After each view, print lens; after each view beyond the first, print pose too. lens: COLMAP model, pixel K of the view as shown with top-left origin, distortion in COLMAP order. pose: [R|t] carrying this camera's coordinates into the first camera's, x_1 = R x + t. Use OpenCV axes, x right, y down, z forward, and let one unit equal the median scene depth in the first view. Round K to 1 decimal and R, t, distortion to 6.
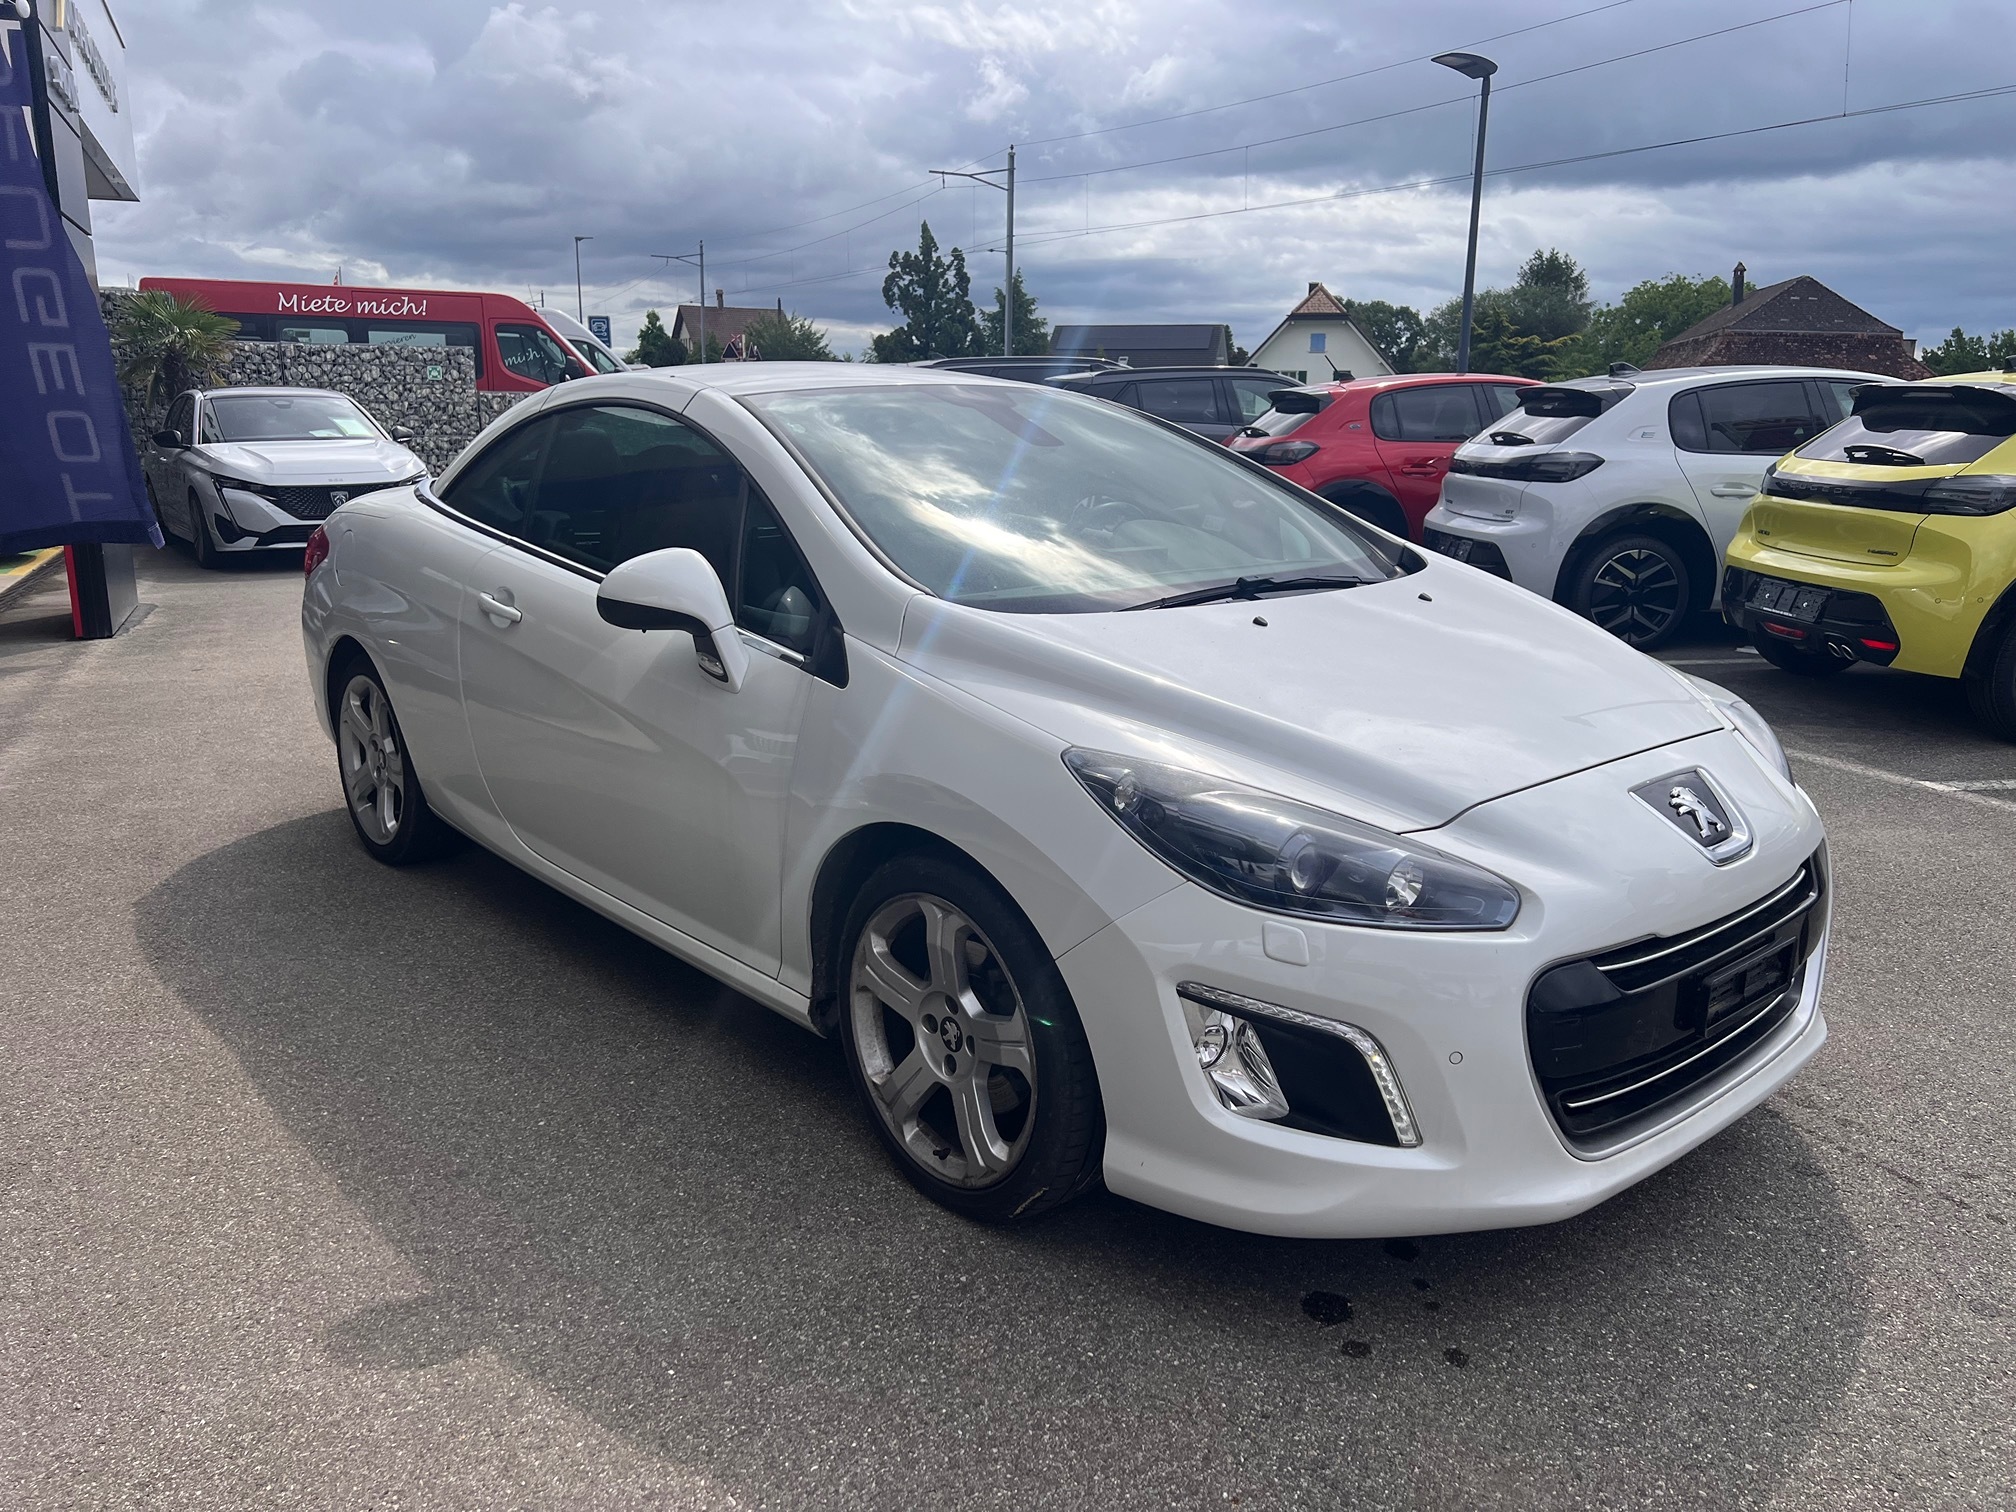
lens RADIAL K [[1512.2, 0, 1008.0], [0, 1512.2, 756.0], [0, 0, 1]] dist [0.147089, -0.245210]
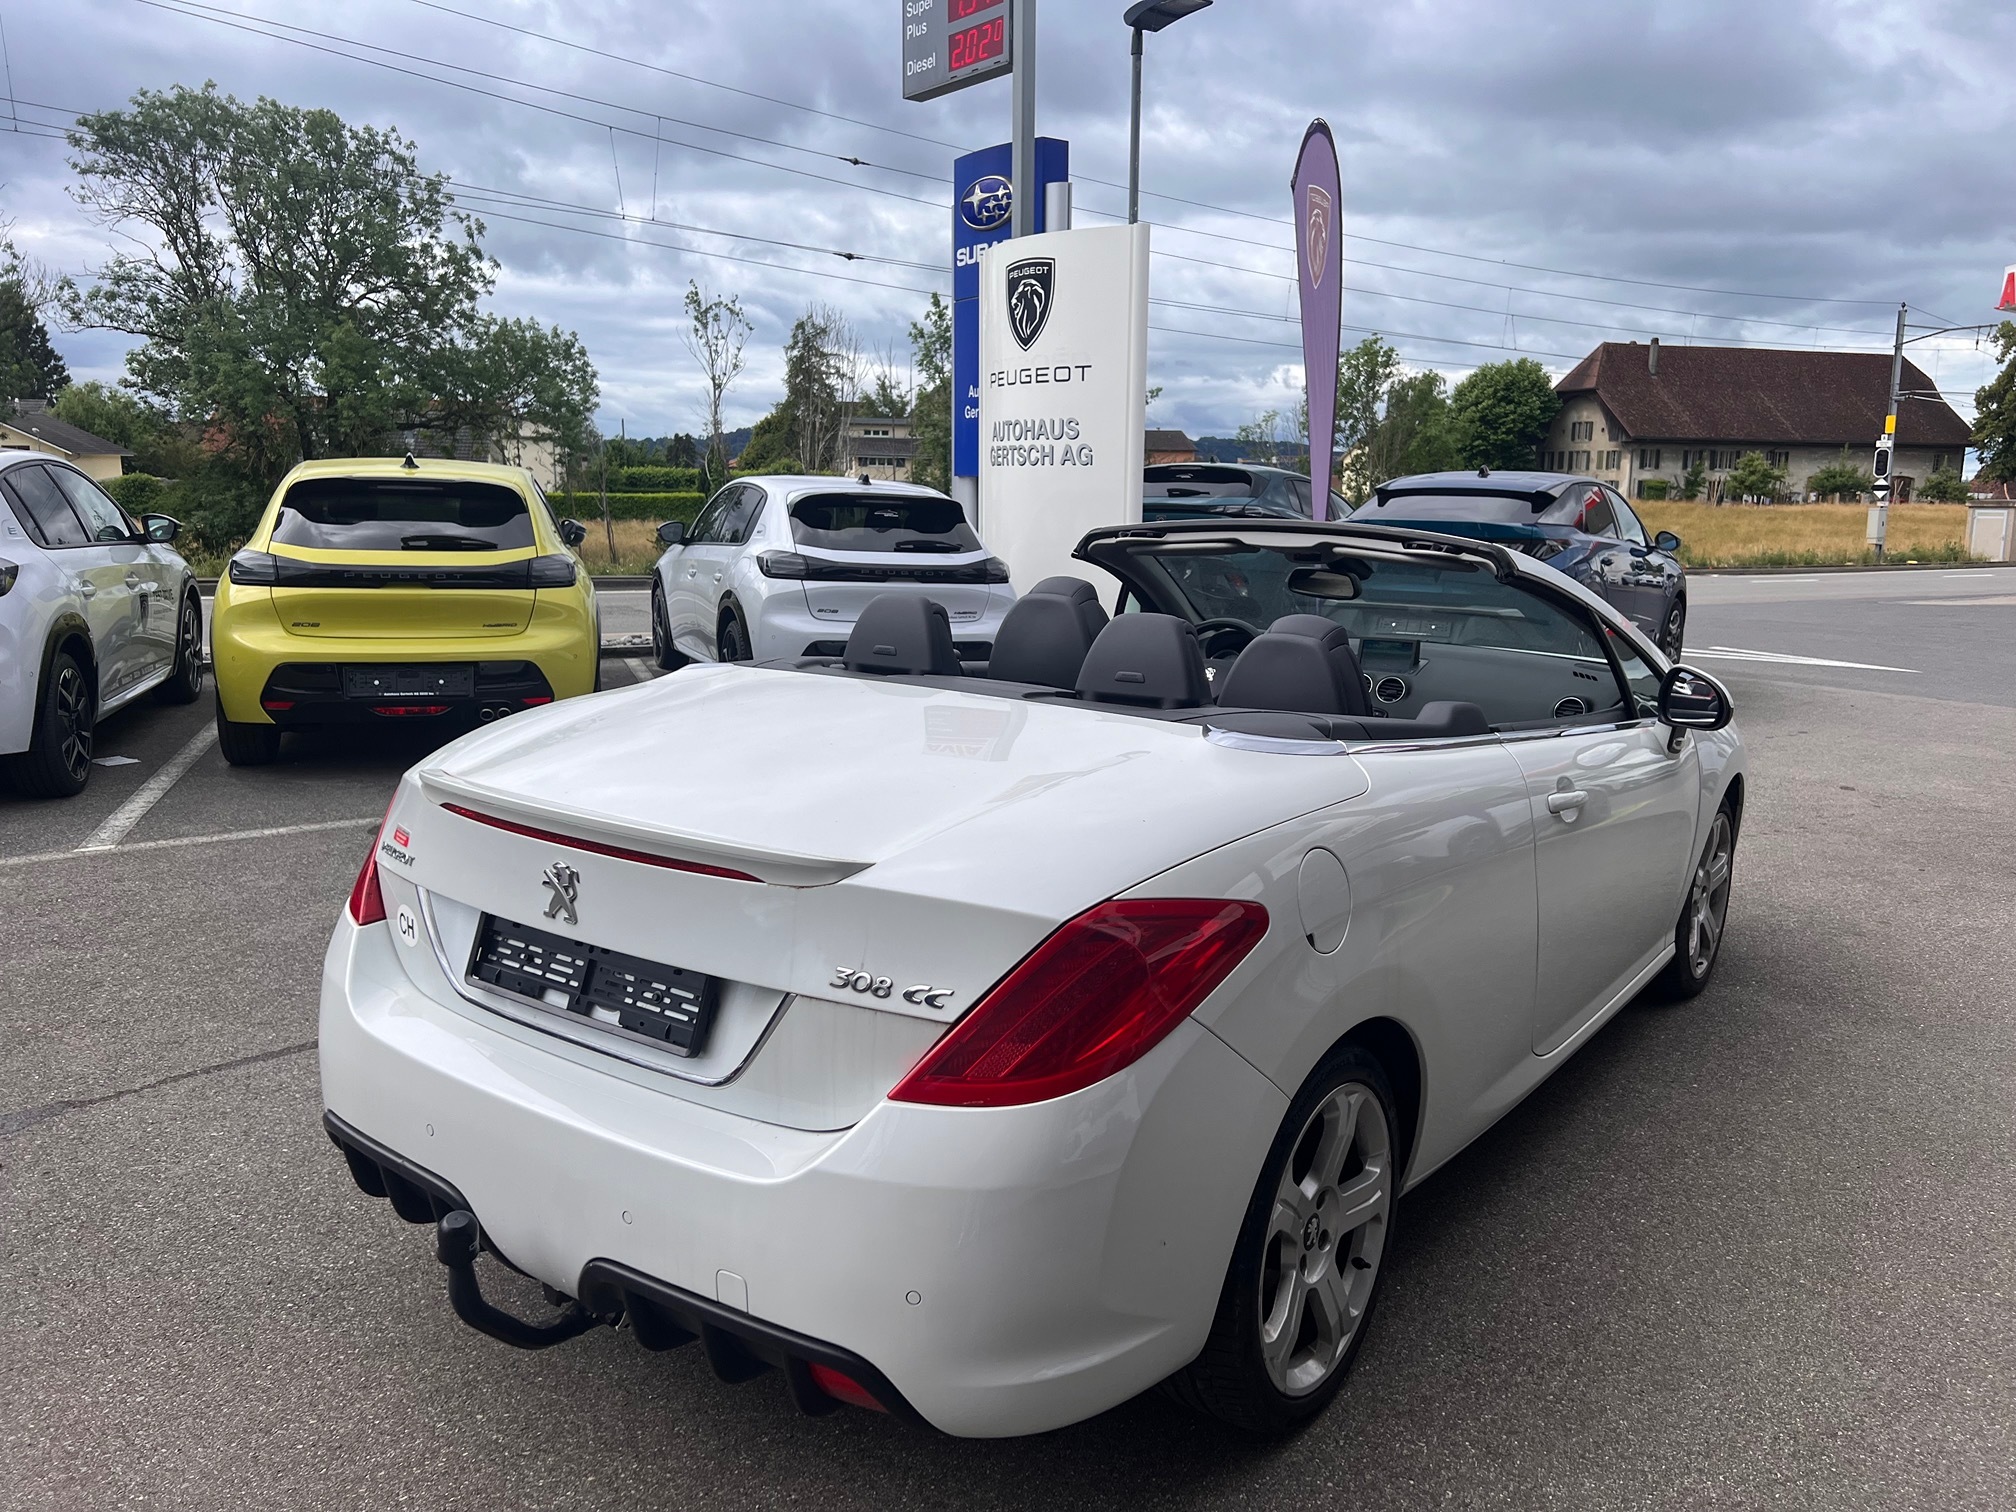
lens RADIAL K [[1535.5, 0, 1000.0], [0, 1535.5, 755.5], [0, 0, 1]] dist [0.038153, -0.037099]
pose [[-0.229437, -0.198107, 0.952949, -0.606187], [0.209573, 0.946047, 0.247130, -0.218668], [-0.950493, 0.256414, -0.175540, 0.801078]]
